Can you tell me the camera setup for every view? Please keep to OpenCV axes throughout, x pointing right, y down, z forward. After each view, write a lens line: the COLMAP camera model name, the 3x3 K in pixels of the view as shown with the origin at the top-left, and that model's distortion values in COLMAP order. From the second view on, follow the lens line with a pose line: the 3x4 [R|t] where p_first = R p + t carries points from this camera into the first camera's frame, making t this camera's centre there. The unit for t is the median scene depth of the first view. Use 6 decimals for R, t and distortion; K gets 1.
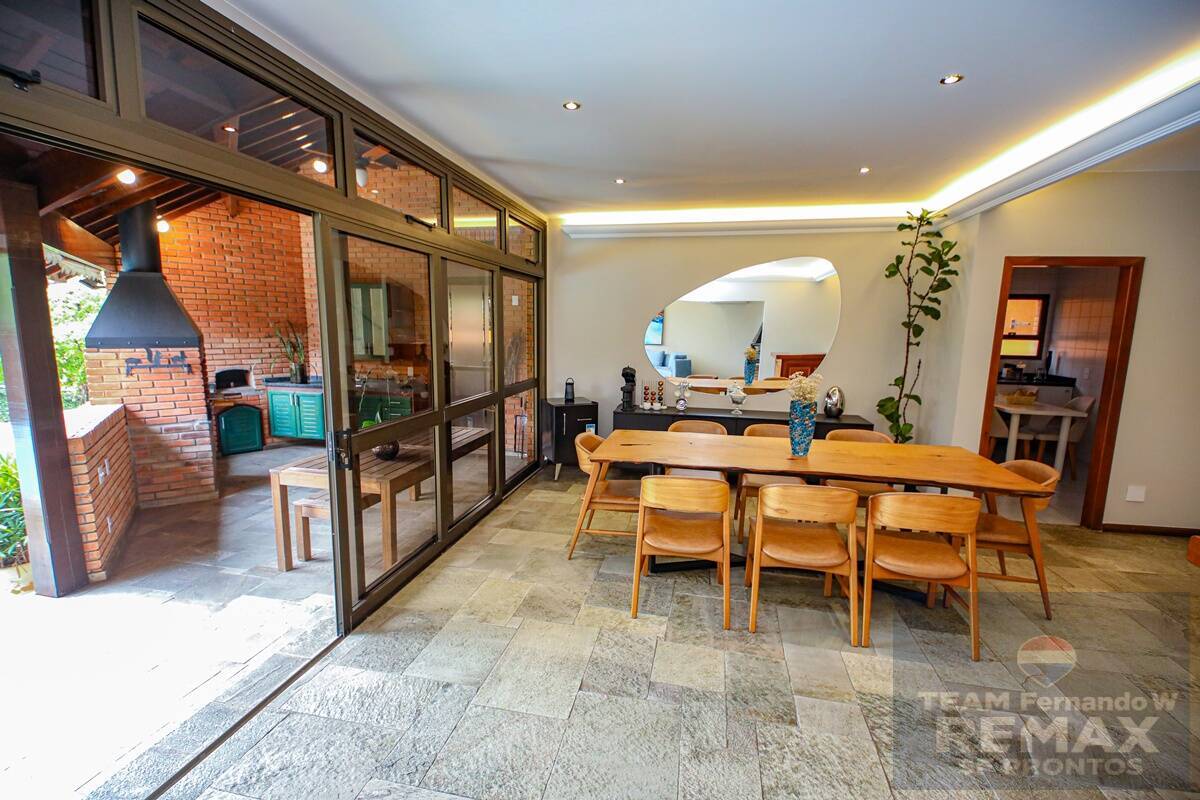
lens RADIAL K [[527.9, 0, 591.8], [0, 527.9, 403.9], [0, 0, 1]] dist [0.024840, -0.020149]
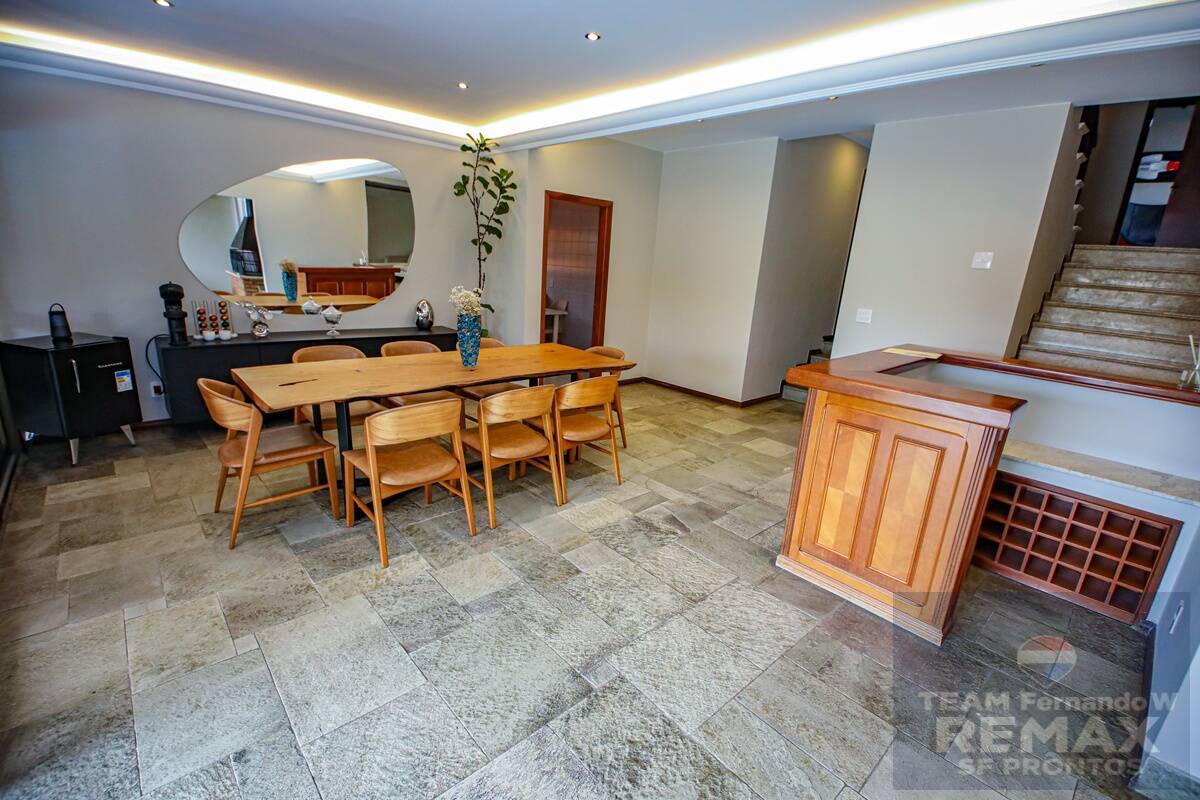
lens RADIAL K [[527.9, 0, 598.8], [0, 527.9, 404.5], [0, 0, 1]] dist [0.024840, -0.020149]
pose [[0.573257, -0.199523, 0.794712, -0.218512], [0.067639, 0.978112, 0.196777, -0.013067], [-0.816579, -0.059050, 0.574205, 0.113545]]
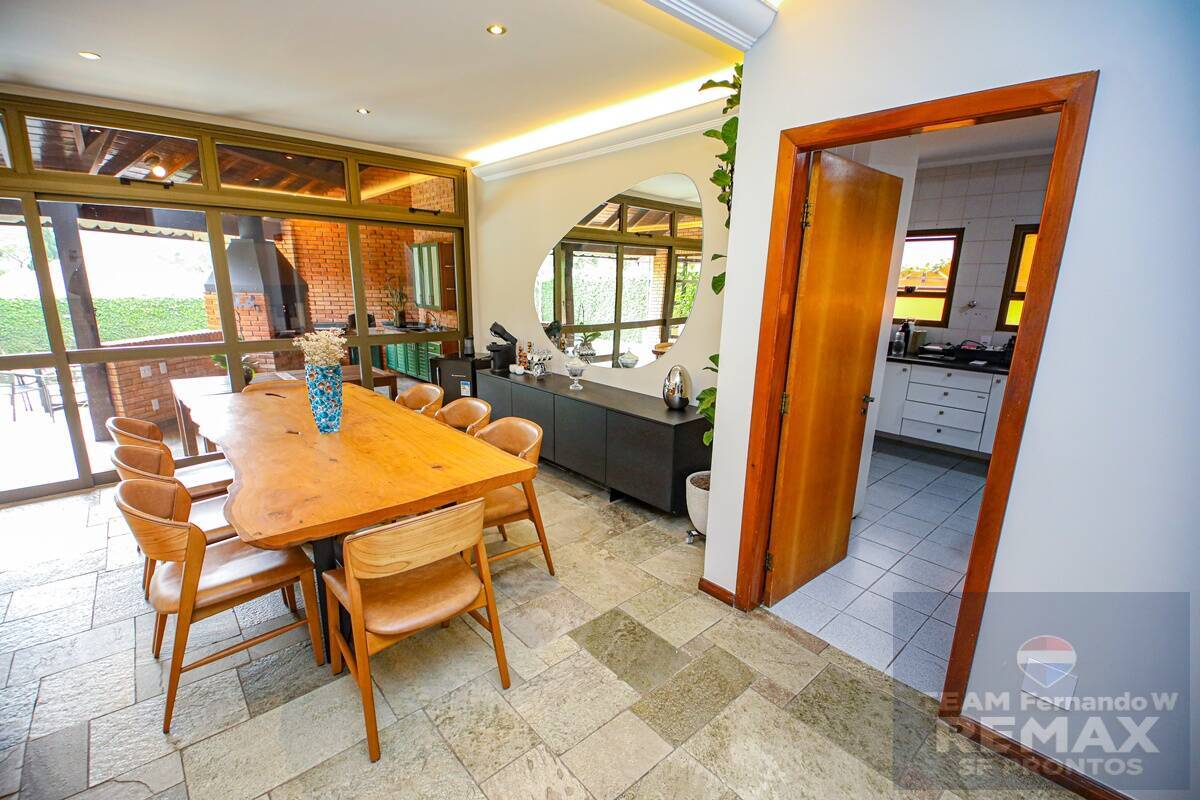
lens RADIAL K [[527.9, 0, 600.9], [0, 527.9, 408.2], [0, 0, 1]] dist [0.024840, -0.020149]
pose [[0.806261, 0.139947, -0.574767, 0.809889], [-0.095050, 0.989637, 0.107628, -0.043343], [0.583873, -0.032145, 0.811208, 0.396858]]
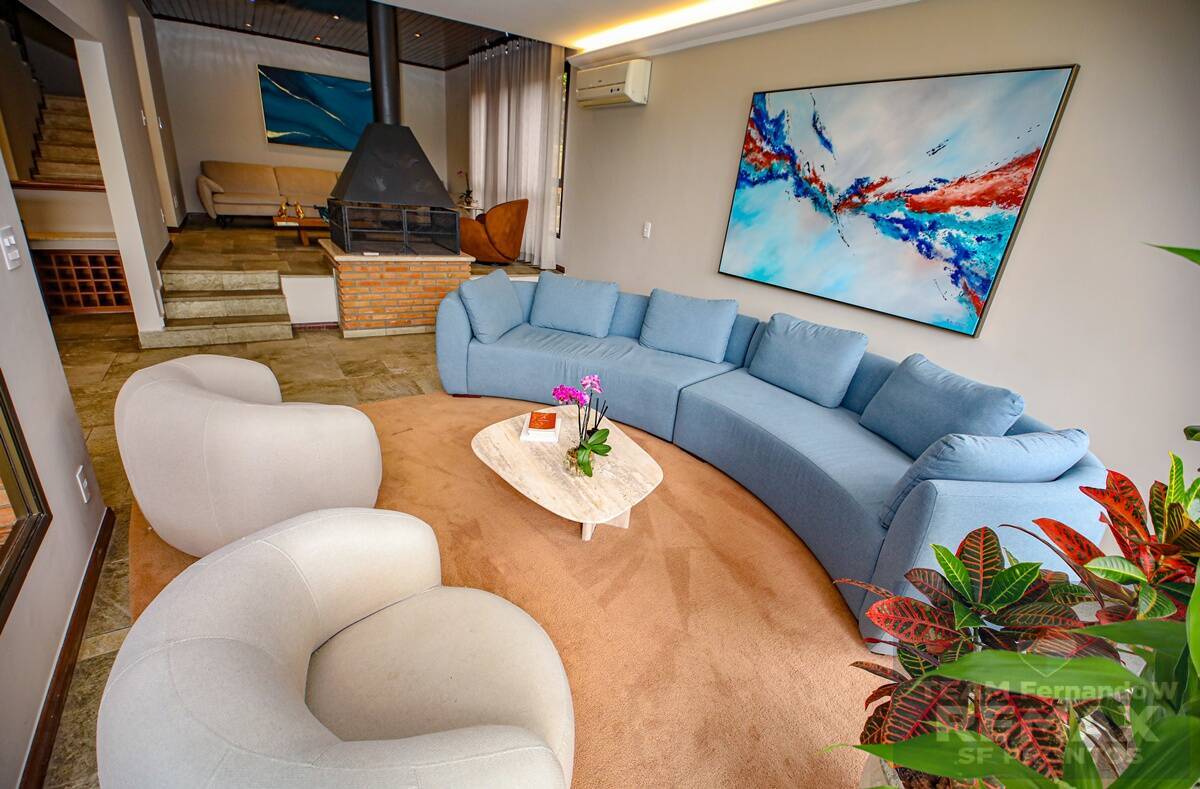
lens RADIAL K [[527.9, 0, 589.0], [0, 527.9, 405.8], [0, 0, 1]] dist [0.024840, -0.020149]
pose [[-0.676888, -0.353798, 0.645484, -0.870179], [0.007873, 0.873384, 0.486969, -0.003908], [-0.736044, 0.334706, -0.588398, 0.009700]]
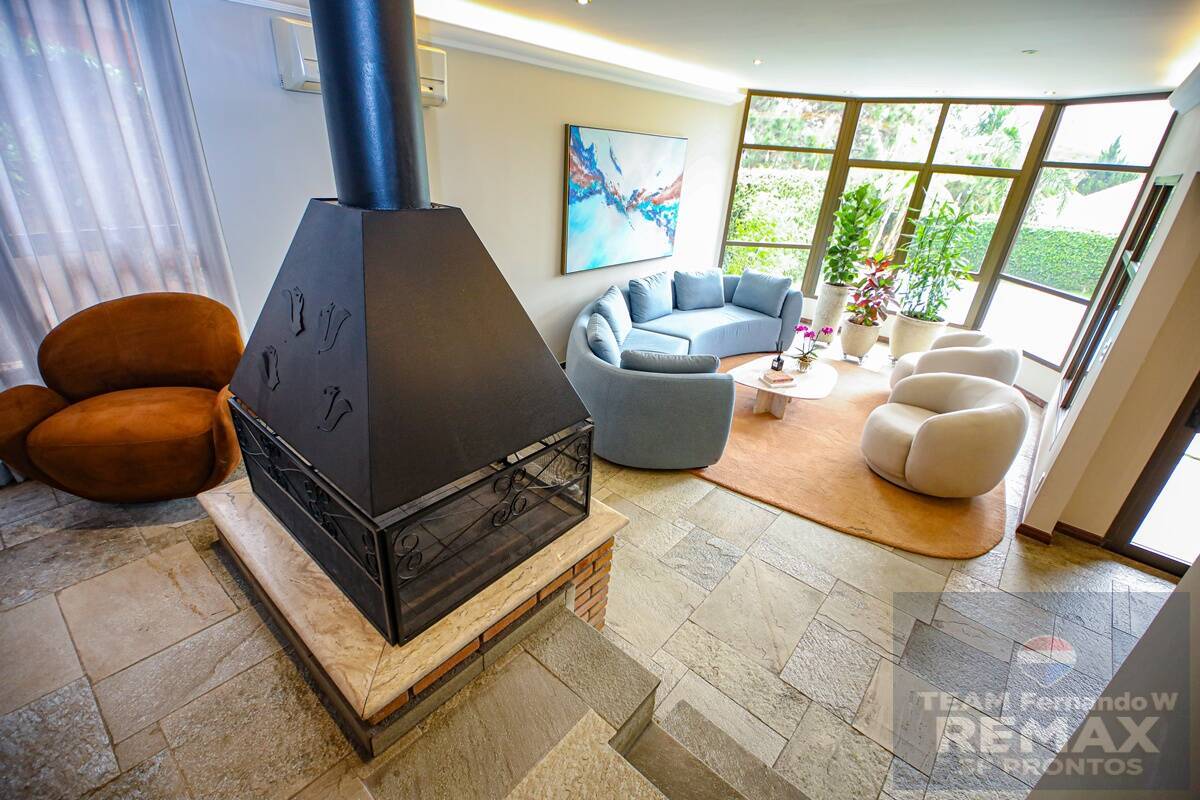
lens RADIAL K [[527.9, 0, 591.5], [0, 527.9, 415.4], [0, 0, 1]] dist [0.024840, -0.020149]
pose [[-0.489532, 0.352073, -0.797748, 0.463156], [-0.191594, 0.849079, 0.492298, -0.053151], [0.850676, 0.393840, -0.348196, -0.210107]]
